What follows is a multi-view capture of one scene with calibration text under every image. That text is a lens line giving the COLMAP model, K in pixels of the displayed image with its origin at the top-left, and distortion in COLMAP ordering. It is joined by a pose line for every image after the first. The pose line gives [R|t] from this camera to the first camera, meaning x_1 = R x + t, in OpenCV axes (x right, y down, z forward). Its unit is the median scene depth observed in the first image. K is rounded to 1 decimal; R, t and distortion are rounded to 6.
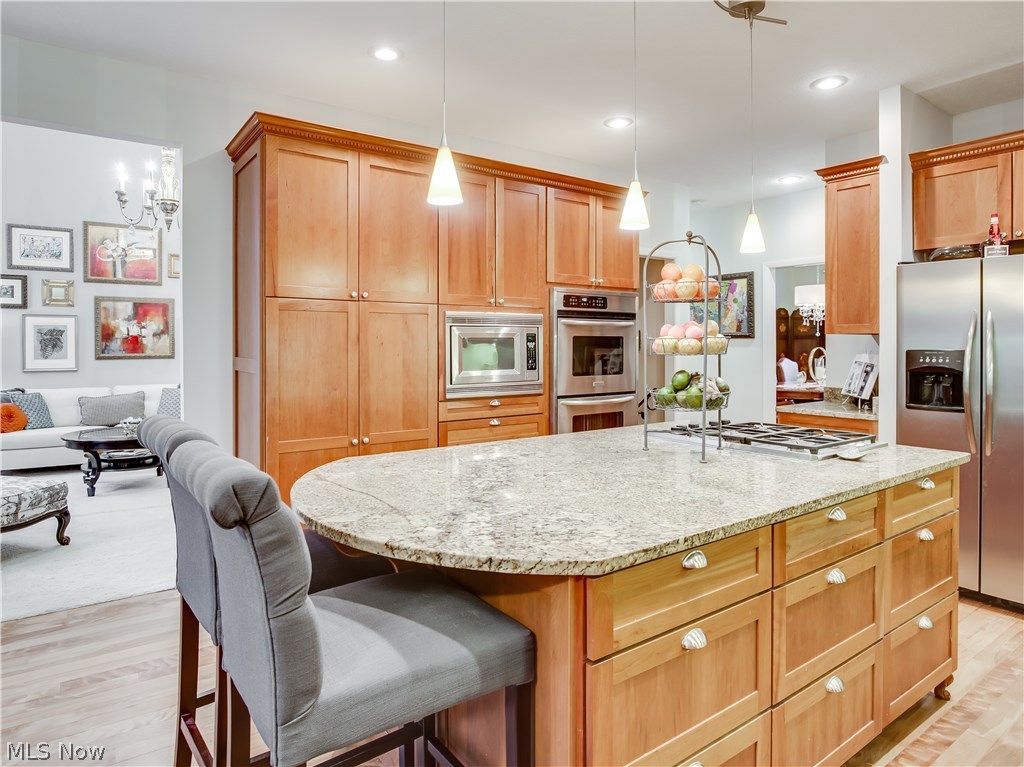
lens RADIAL K [[614.7, 0, 505.6], [0, 614.7, 341.9], [0, 0, 1]] dist [-0.007746, 0.000415]
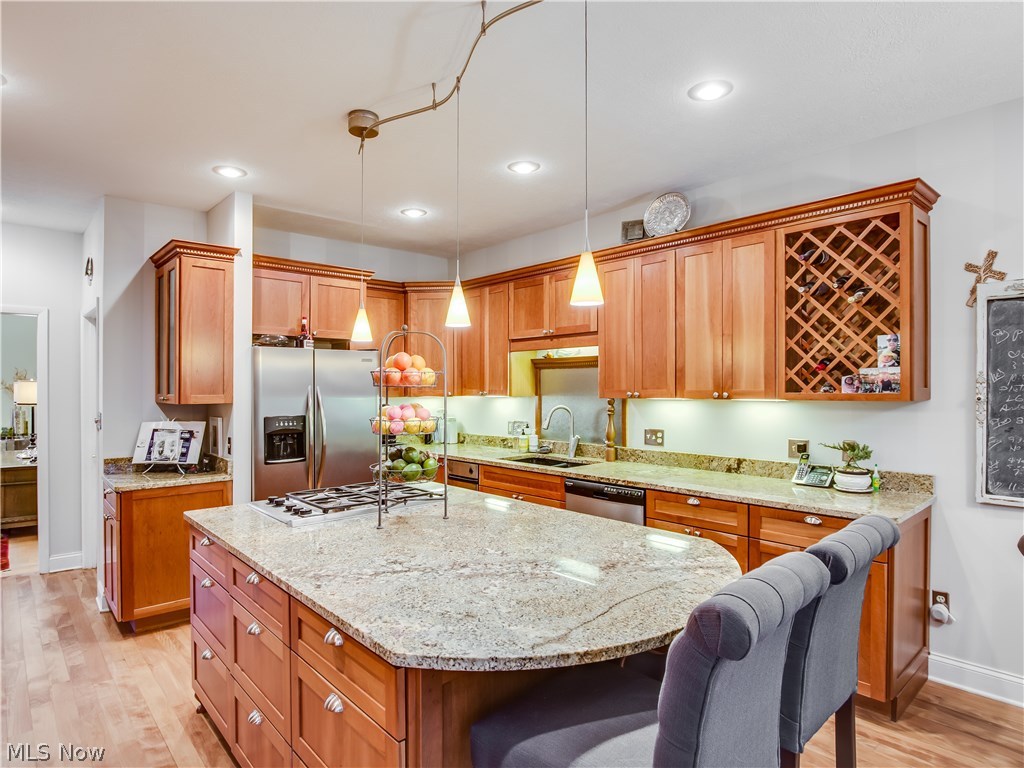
lens RADIAL K [[589.1, 0, 513.8], [0, 589.1, 385.1], [0, 0, 1]] dist [-0.027283, 0.000741]
pose [[-0.112574, 0.004757, 0.993632, -0.563501], [0.005022, 0.999978, -0.004219, -0.042599], [-0.993631, 0.004515, -0.112596, 0.642986]]
